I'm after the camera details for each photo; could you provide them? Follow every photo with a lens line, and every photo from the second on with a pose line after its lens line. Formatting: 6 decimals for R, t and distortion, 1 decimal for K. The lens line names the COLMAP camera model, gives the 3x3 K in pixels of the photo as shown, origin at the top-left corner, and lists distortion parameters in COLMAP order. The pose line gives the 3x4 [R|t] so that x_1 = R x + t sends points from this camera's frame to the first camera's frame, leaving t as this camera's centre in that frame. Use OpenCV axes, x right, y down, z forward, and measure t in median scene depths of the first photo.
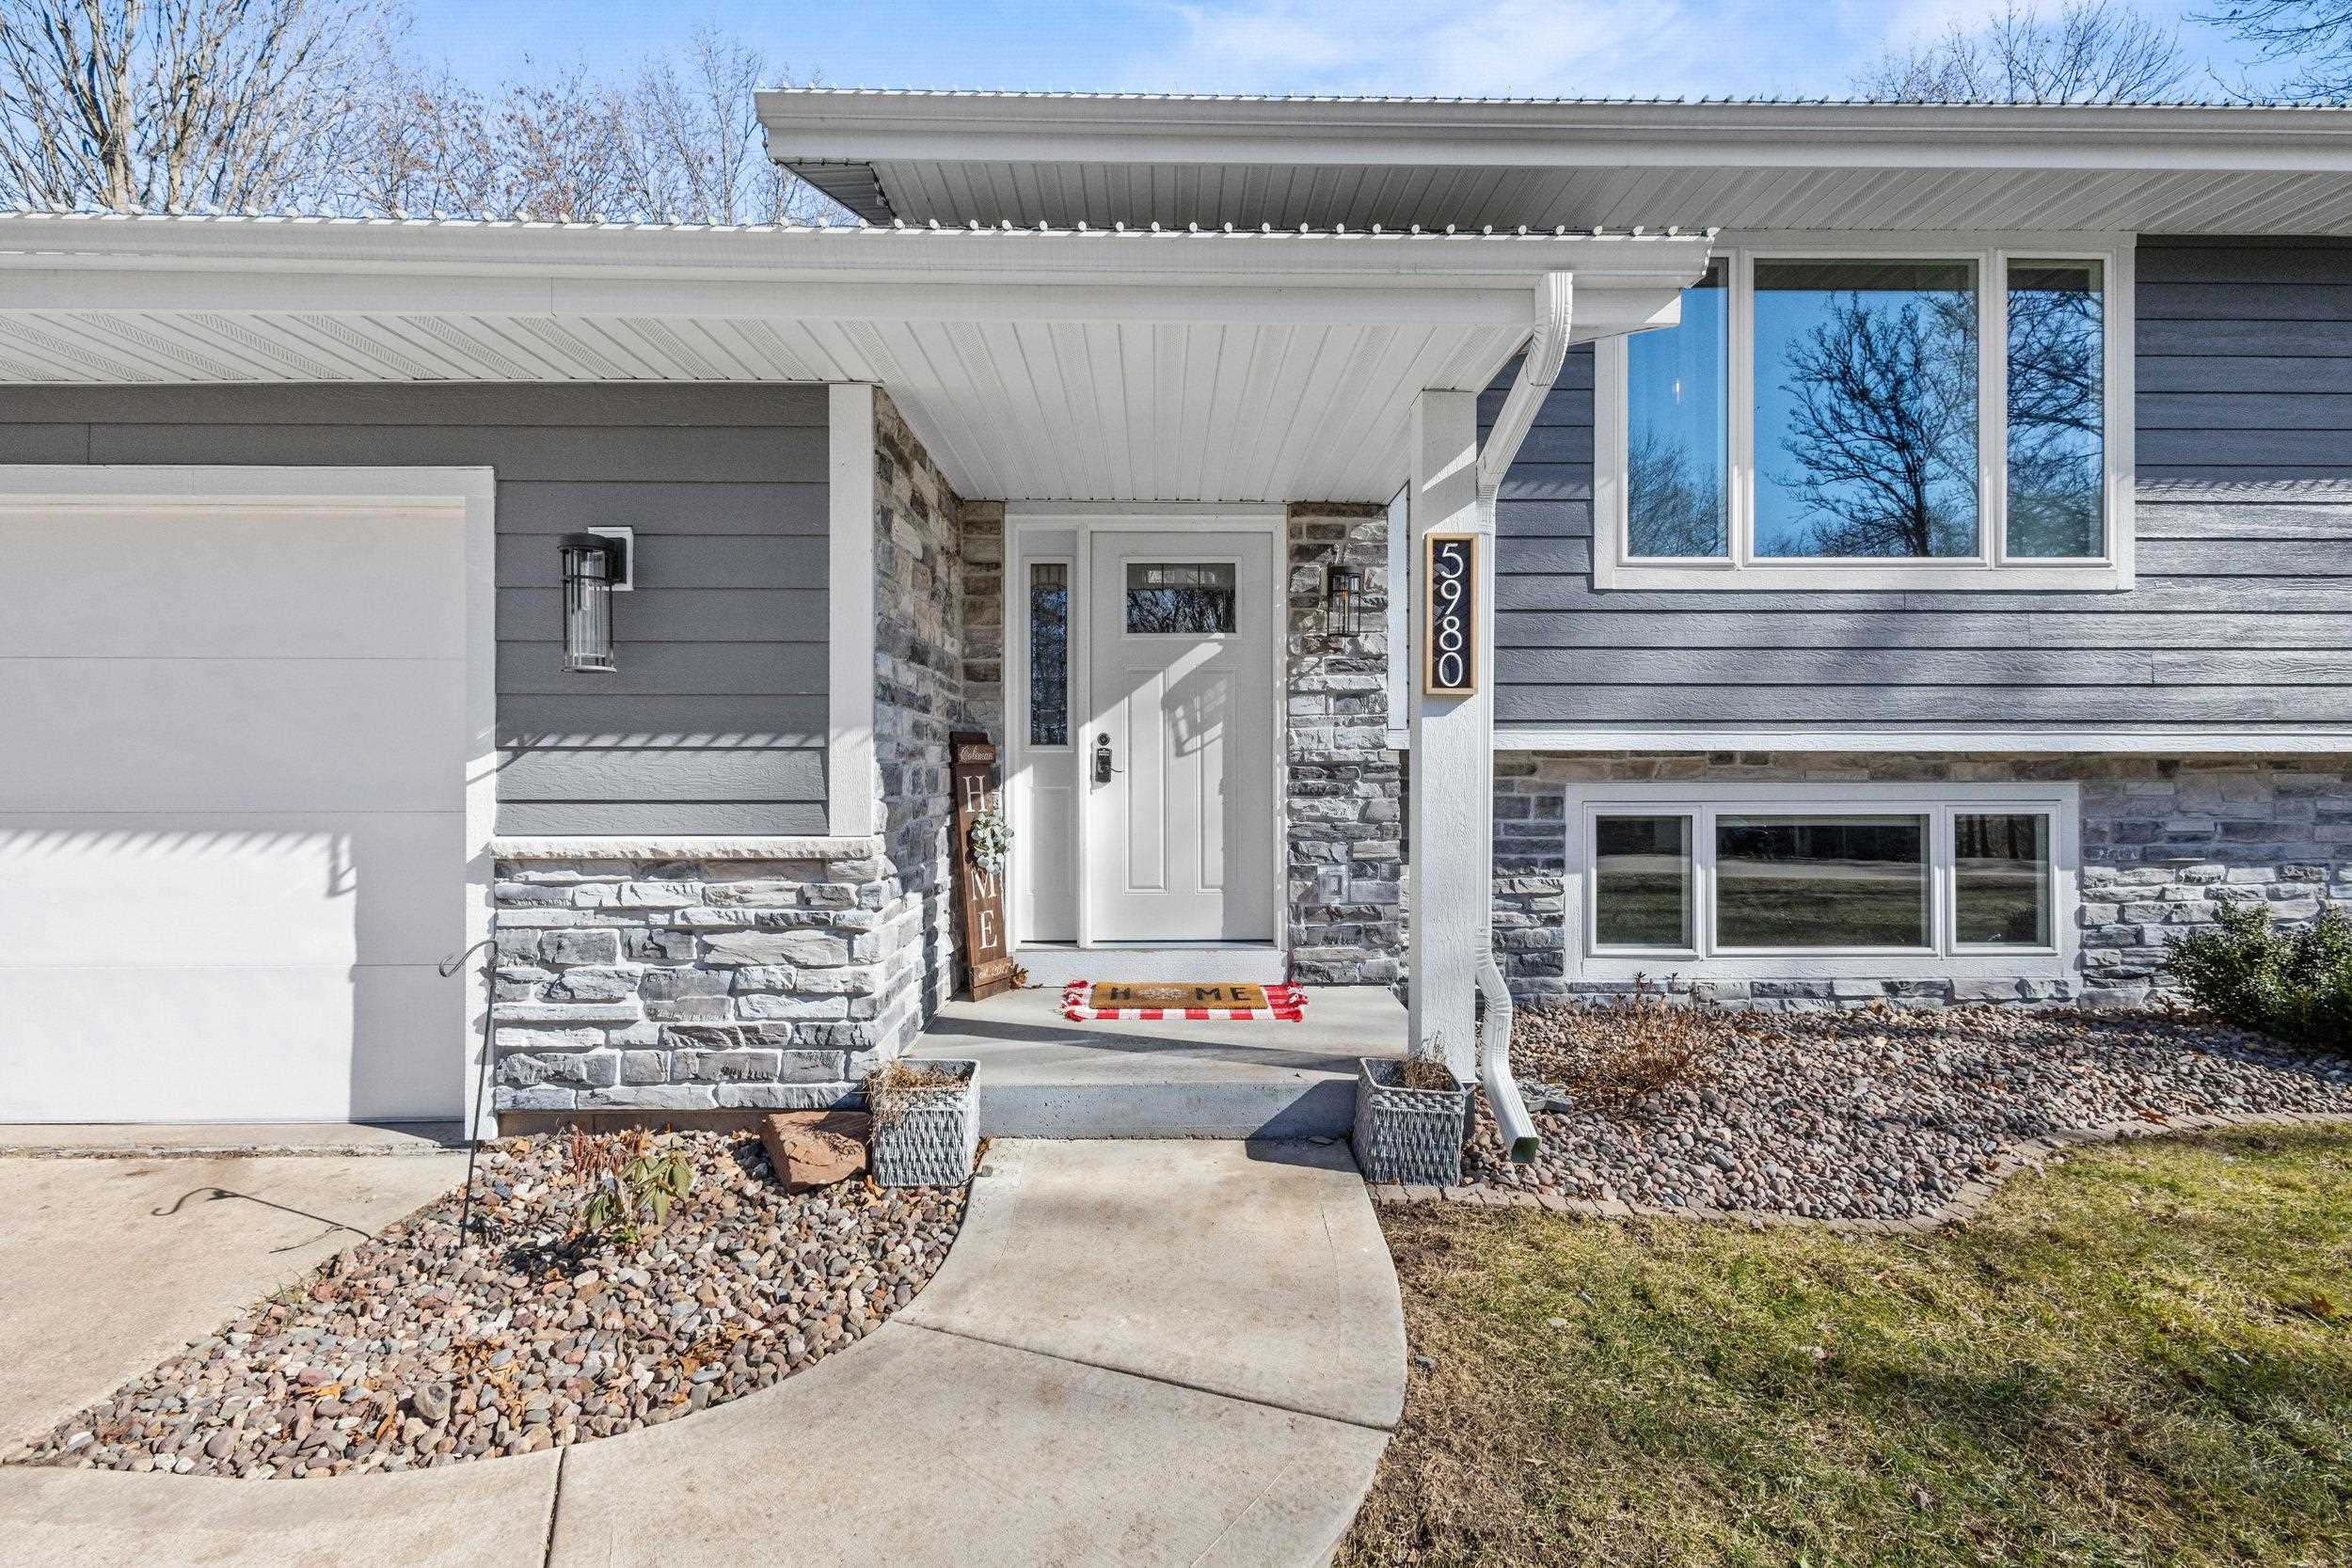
lens RADIAL K [[1073.8, 0, 1176.0], [0, 1073.8, 784.0], [0, 0, 1]] dist [0.010533, -0.000195]
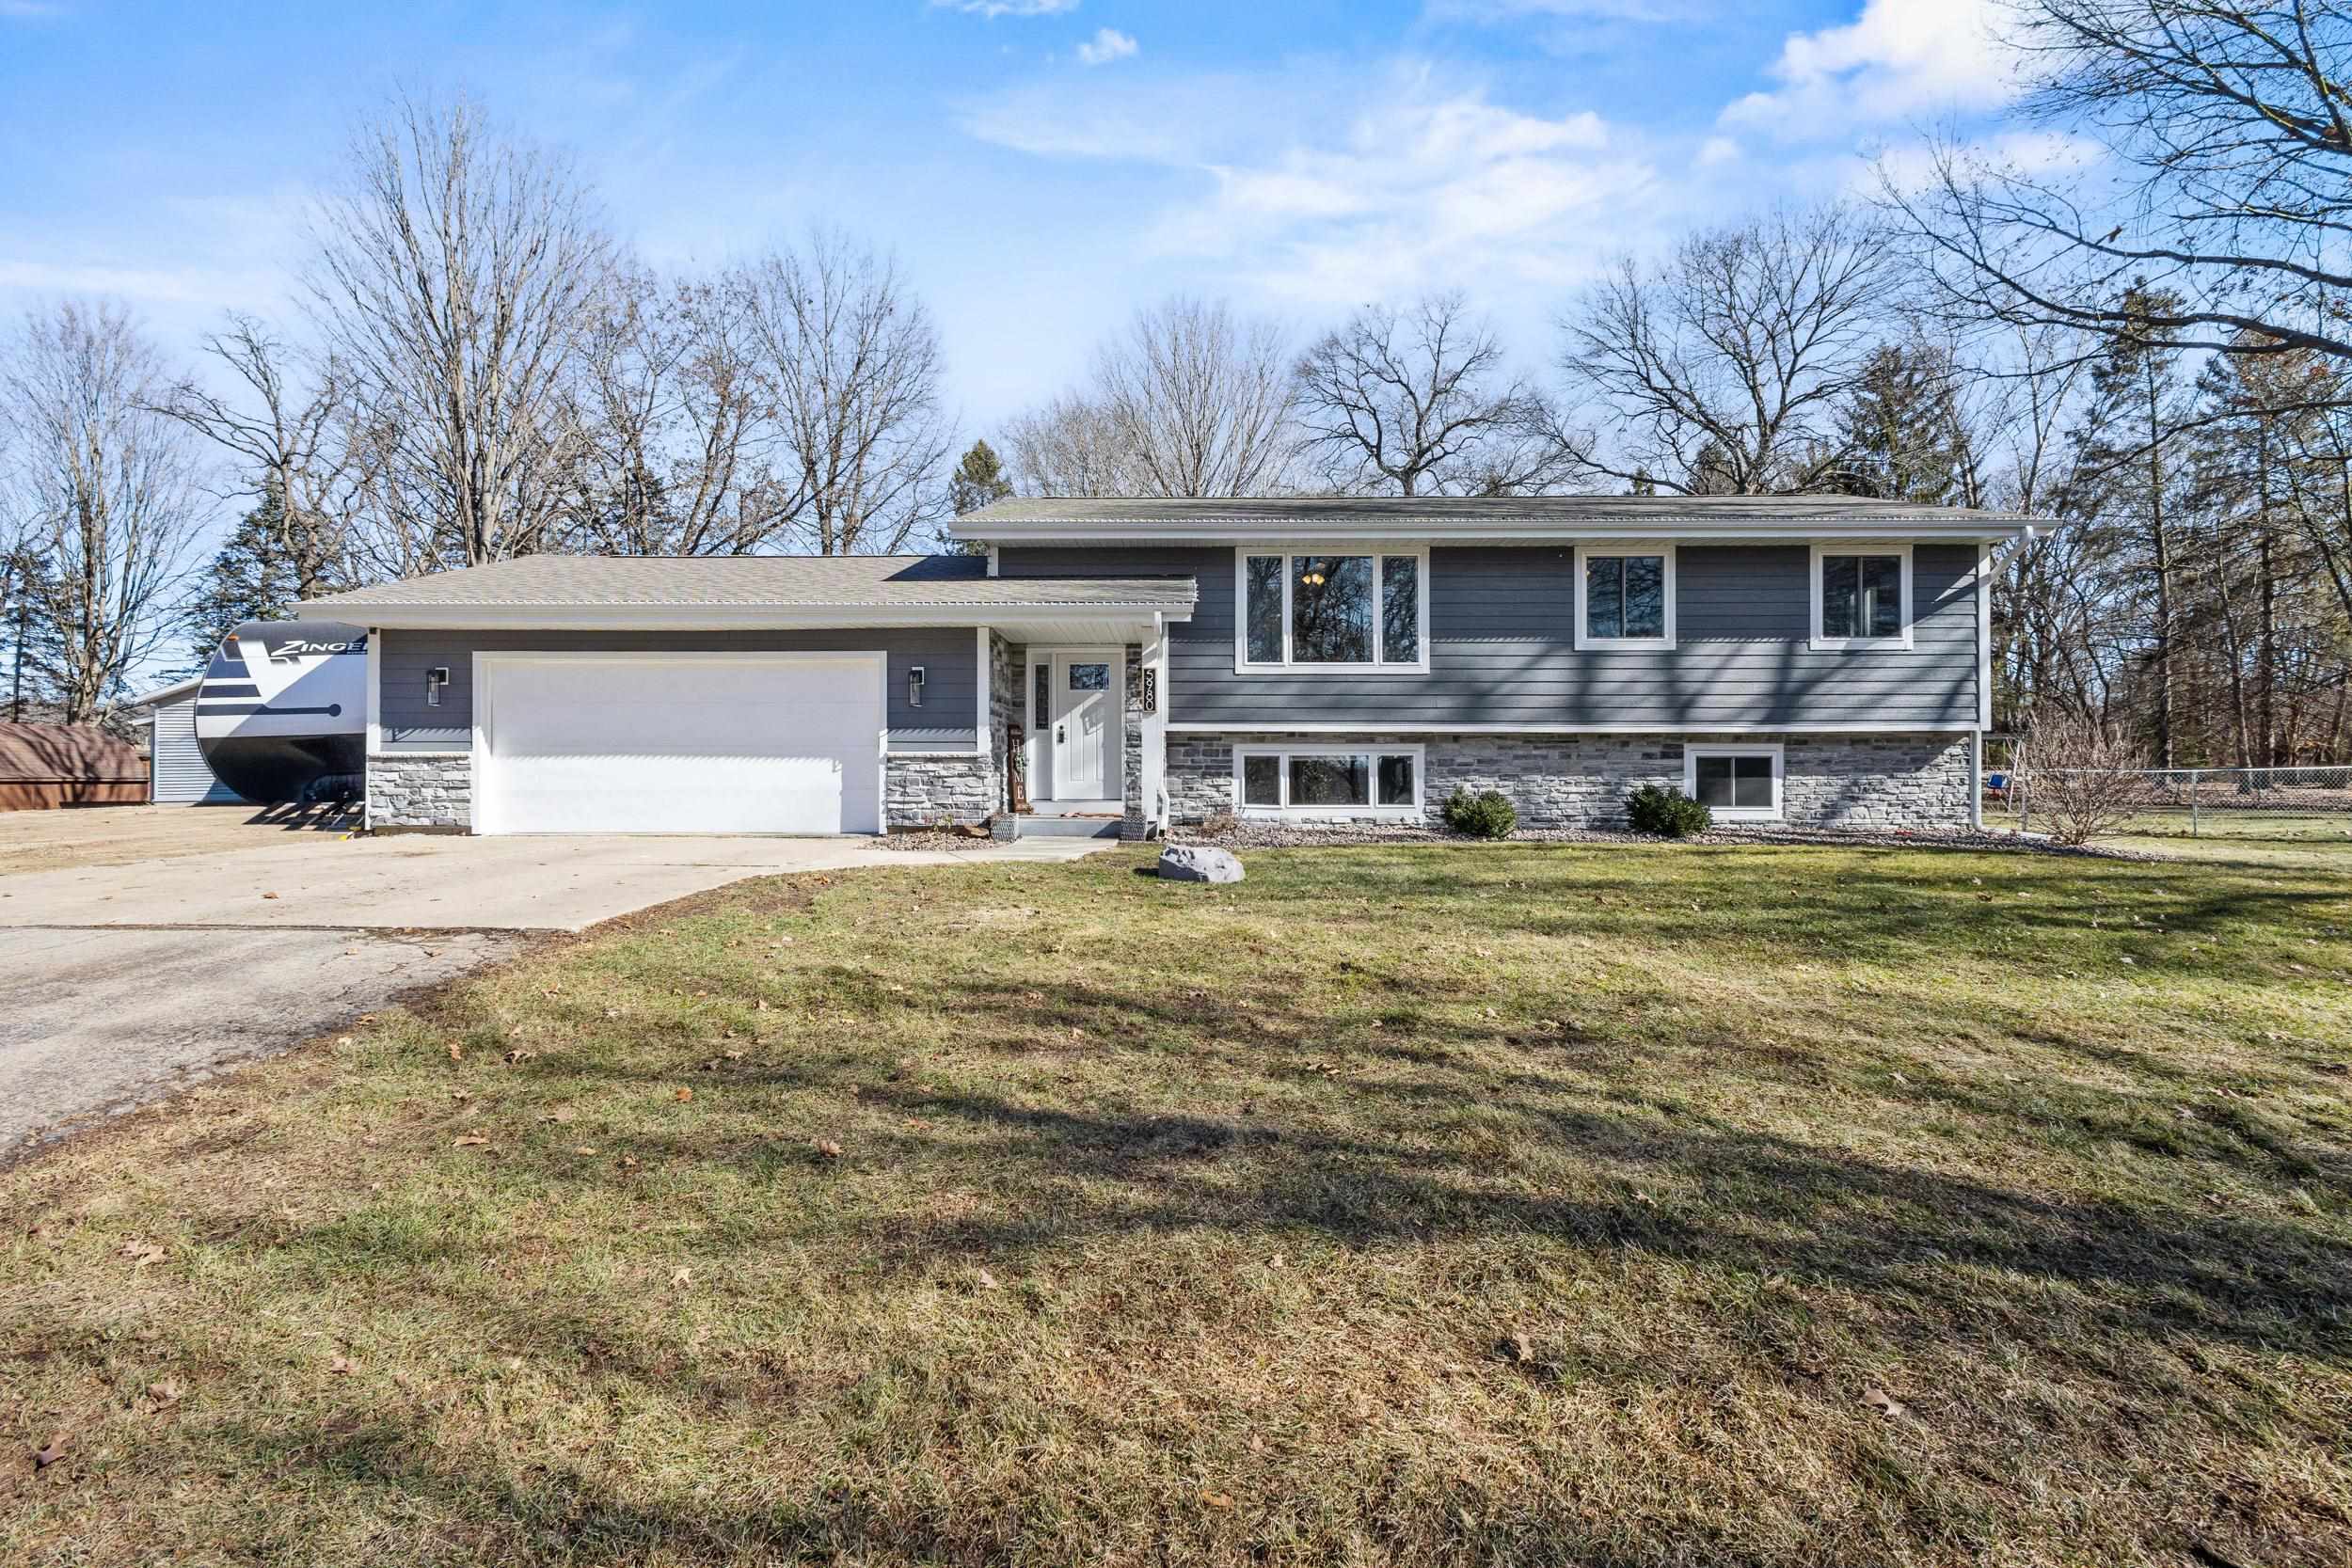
lens RADIAL K [[1083.2, 0, 1176.0], [0, 1083.2, 784.0], [0, 0, 1]] dist [0.010061, -0.000005]
pose [[0.999605, 0.001599, -0.028066, 0.315538], [-0.001793, 0.999975, -0.006903, 0.126458], [0.028054, 0.006950, 0.999582, -1.840981]]
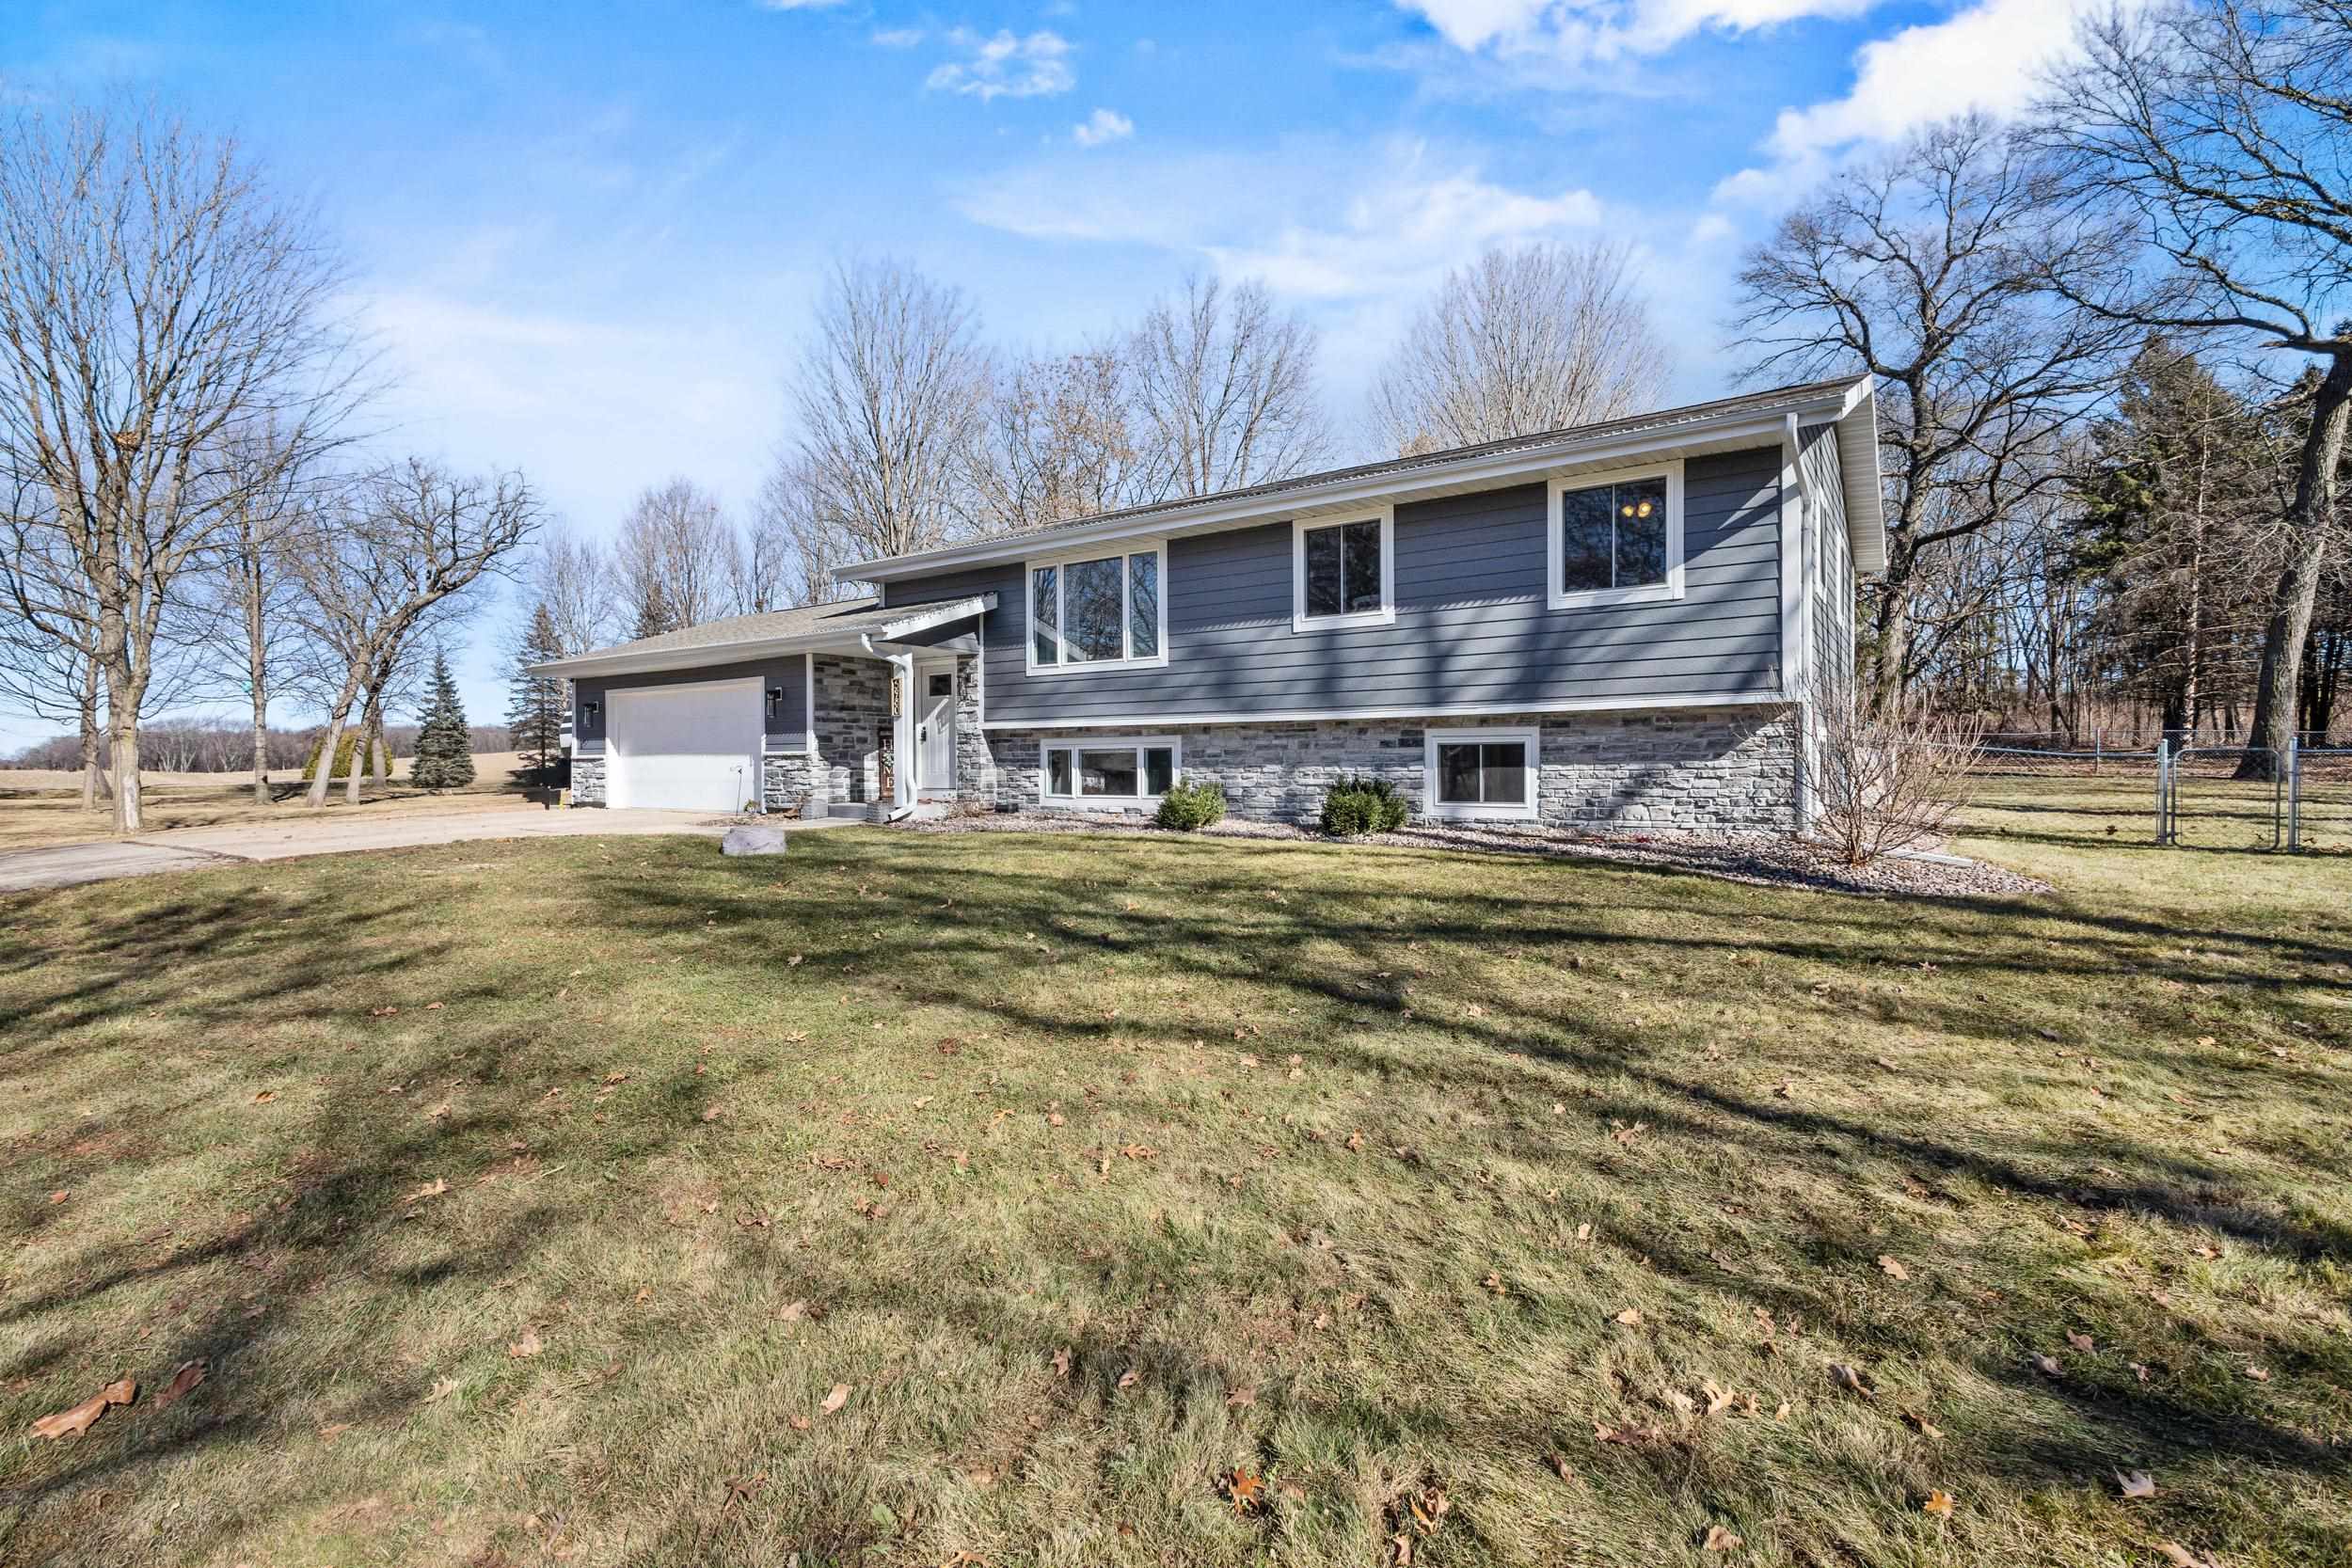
lens RADIAL K [[1083.2, 0, 1176.0], [0, 1083.2, 784.0], [0, 0, 1]] dist [0.010061, -0.000005]
pose [[0.802965, 0.006937, -0.595986, 2.621331], [-0.002894, 0.999966, 0.007740, 0.105702], [0.596019, -0.004490, 0.802958, -1.270201]]
